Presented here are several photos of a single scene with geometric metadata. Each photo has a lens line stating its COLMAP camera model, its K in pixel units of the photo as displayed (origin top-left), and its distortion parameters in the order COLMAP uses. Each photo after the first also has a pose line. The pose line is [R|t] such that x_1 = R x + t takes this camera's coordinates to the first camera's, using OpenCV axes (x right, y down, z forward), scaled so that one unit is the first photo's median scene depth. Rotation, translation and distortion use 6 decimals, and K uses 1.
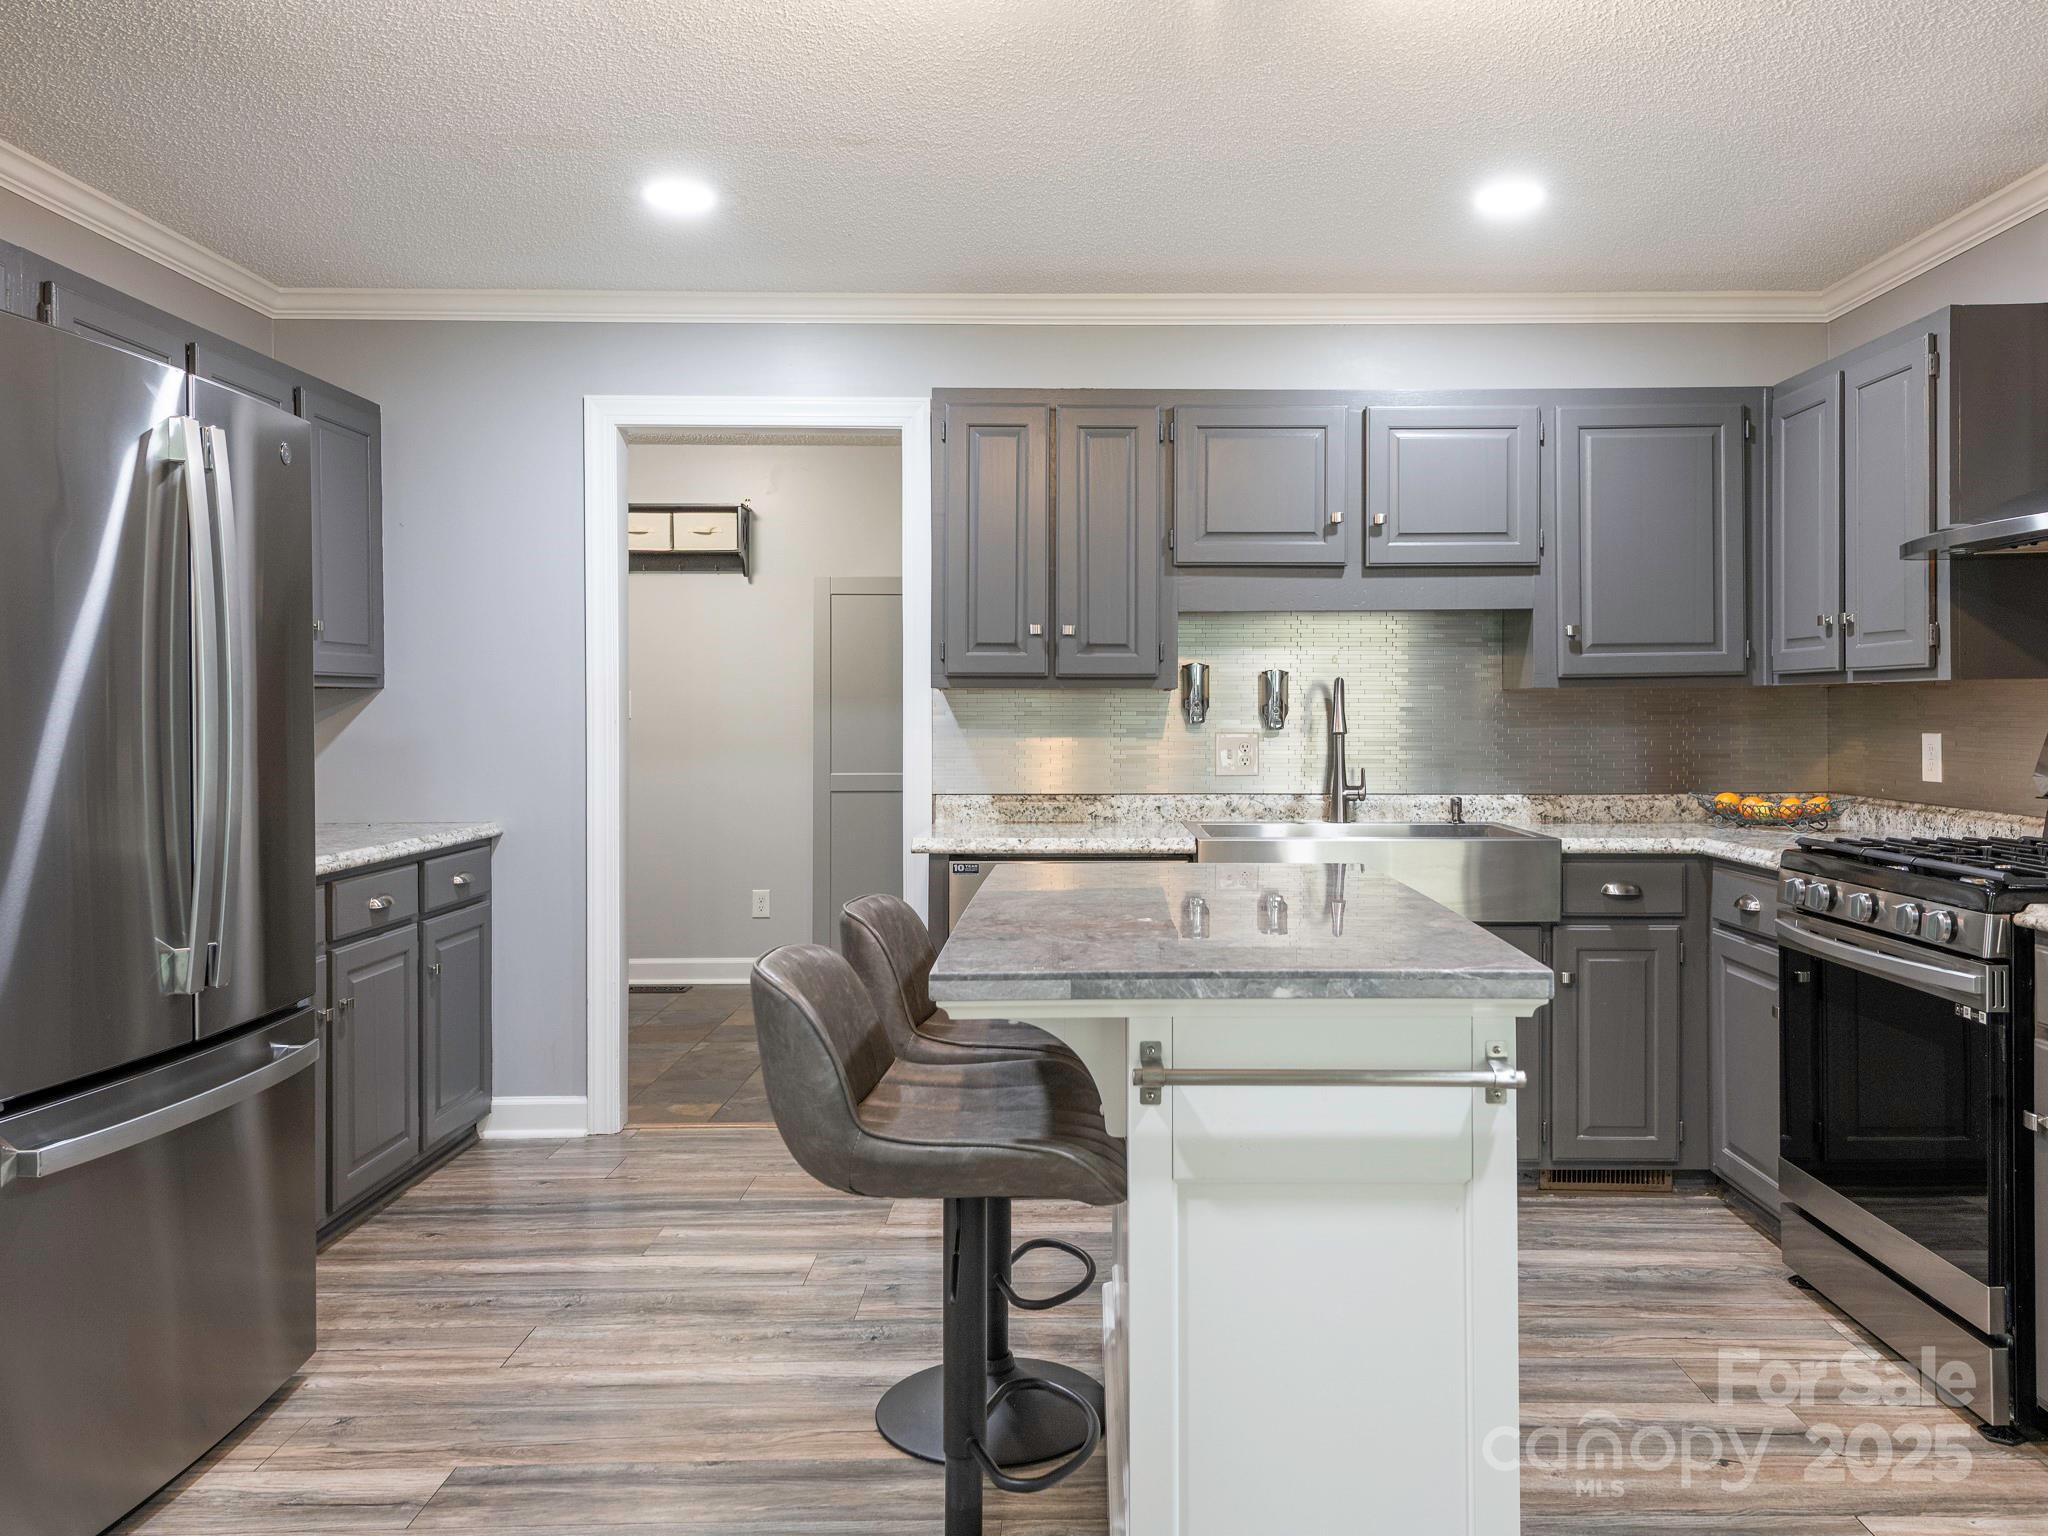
lens RADIAL K [[1546.5, 0, 1111.8], [0, 1546.5, 734.4], [0, 0, 1]] dist [0.039317, -0.045605]
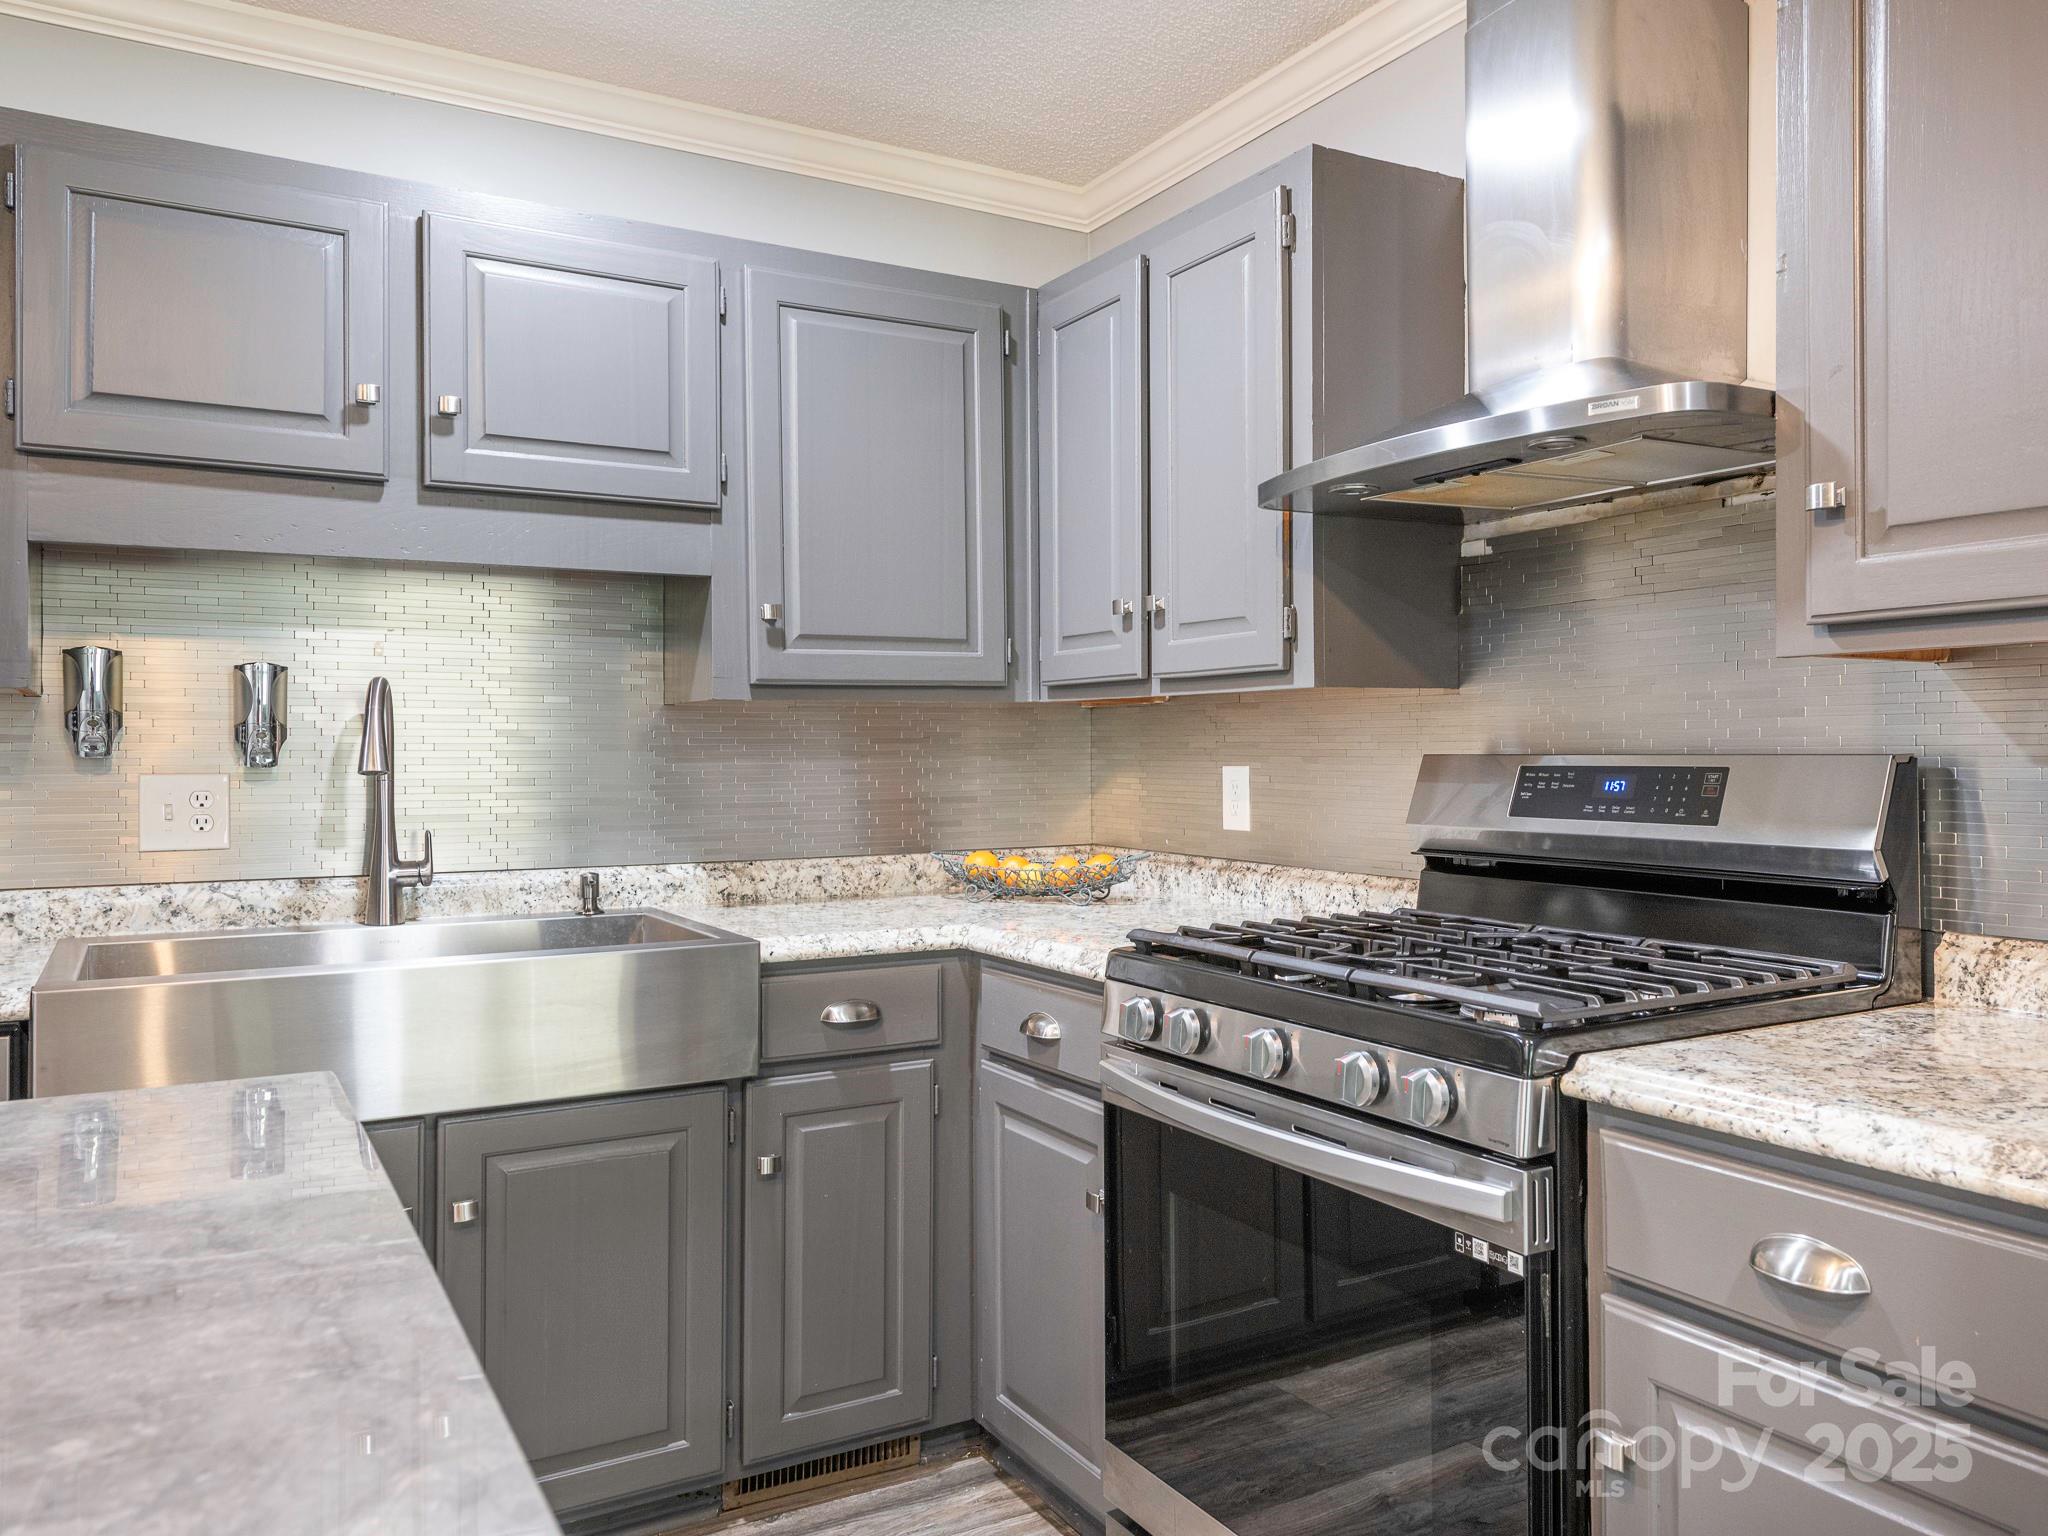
lens RADIAL K [[1546.5, 0, 1111.8], [0, 1546.5, 734.4], [0, 0, 1]] dist [0.039317, -0.045605]
pose [[0.864547, 0.004501, 0.502531, 0.094307], [0.008925, 0.999665, -0.024308, 0.001570], [-0.502472, 0.025500, 0.864217, 0.369832]]
